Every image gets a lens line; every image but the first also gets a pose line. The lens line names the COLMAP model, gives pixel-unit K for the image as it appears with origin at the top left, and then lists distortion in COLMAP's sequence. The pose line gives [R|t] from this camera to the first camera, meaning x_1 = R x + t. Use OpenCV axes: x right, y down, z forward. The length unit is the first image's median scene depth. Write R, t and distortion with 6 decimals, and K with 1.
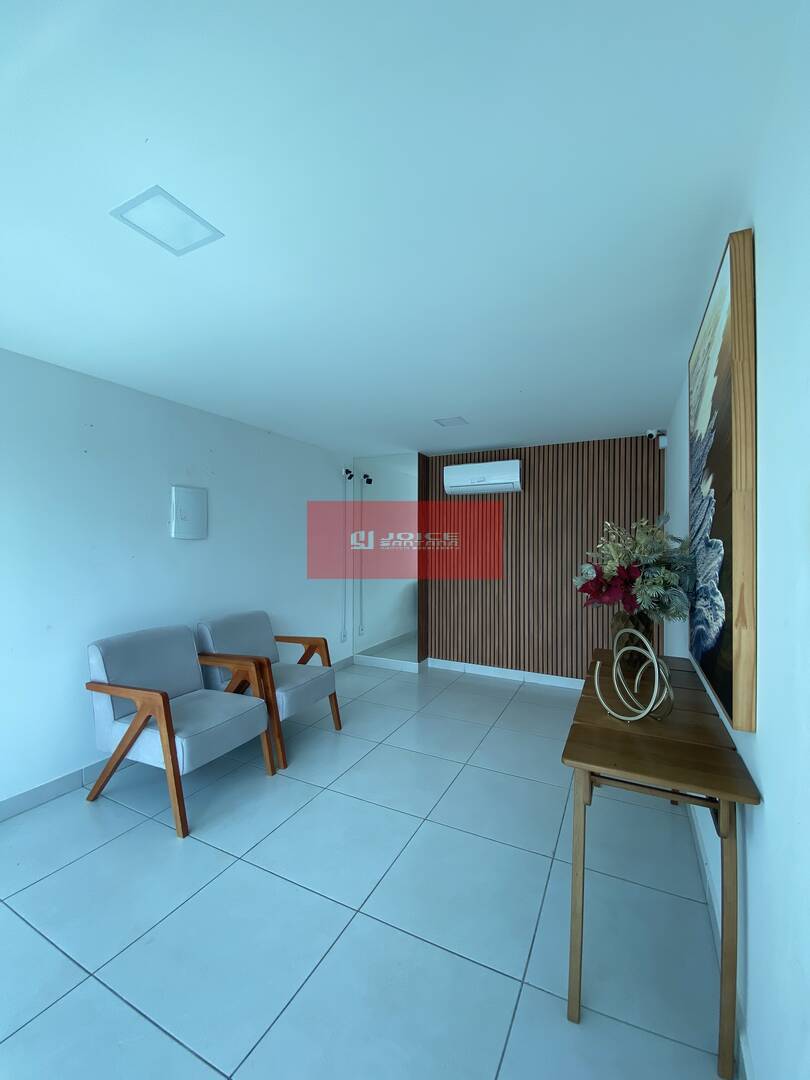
lens RADIAL K [[440.5, 0, 407.4], [0, 440.5, 542.8], [0, 0, 1]] dist [0.029301, -0.022979]
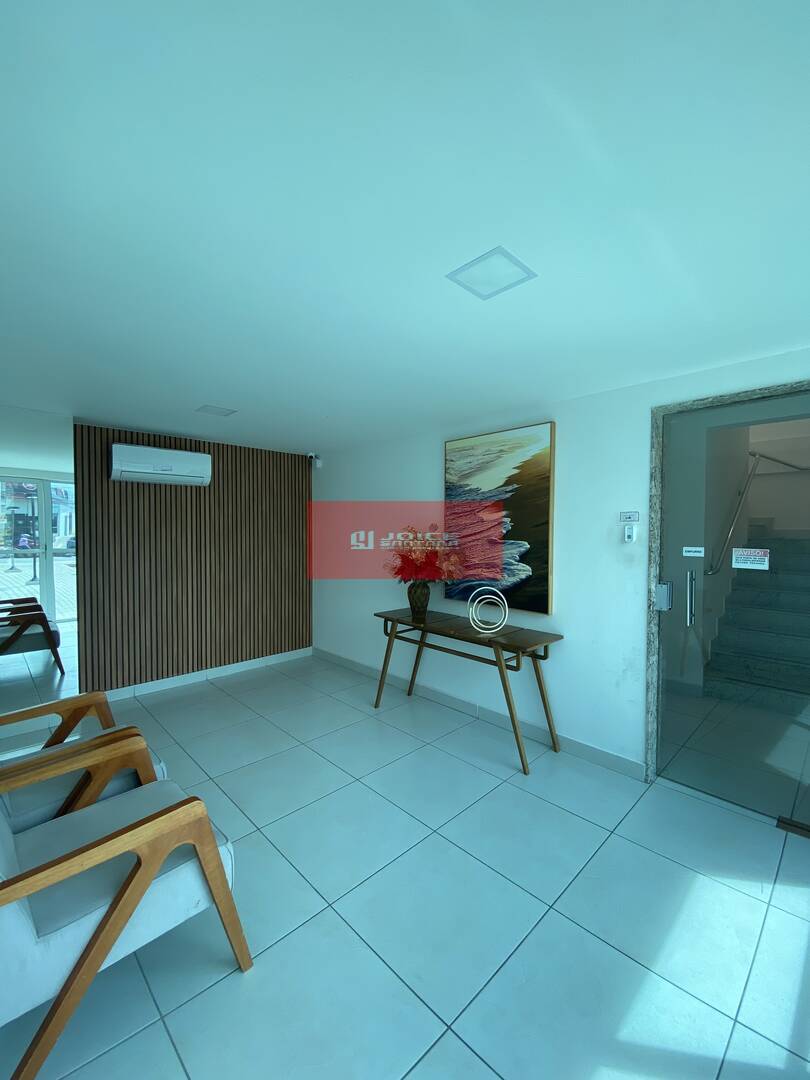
lens RADIAL K [[440.5, 0, 407.4], [0, 440.5, 542.8], [0, 0, 1]] dist [0.029301, -0.022979]
pose [[0.326333, -0.028500, 0.944825, -0.540534], [-0.001296, 0.999531, 0.030597, -0.023984], [-0.945254, -0.011209, 0.326143, 0.266207]]
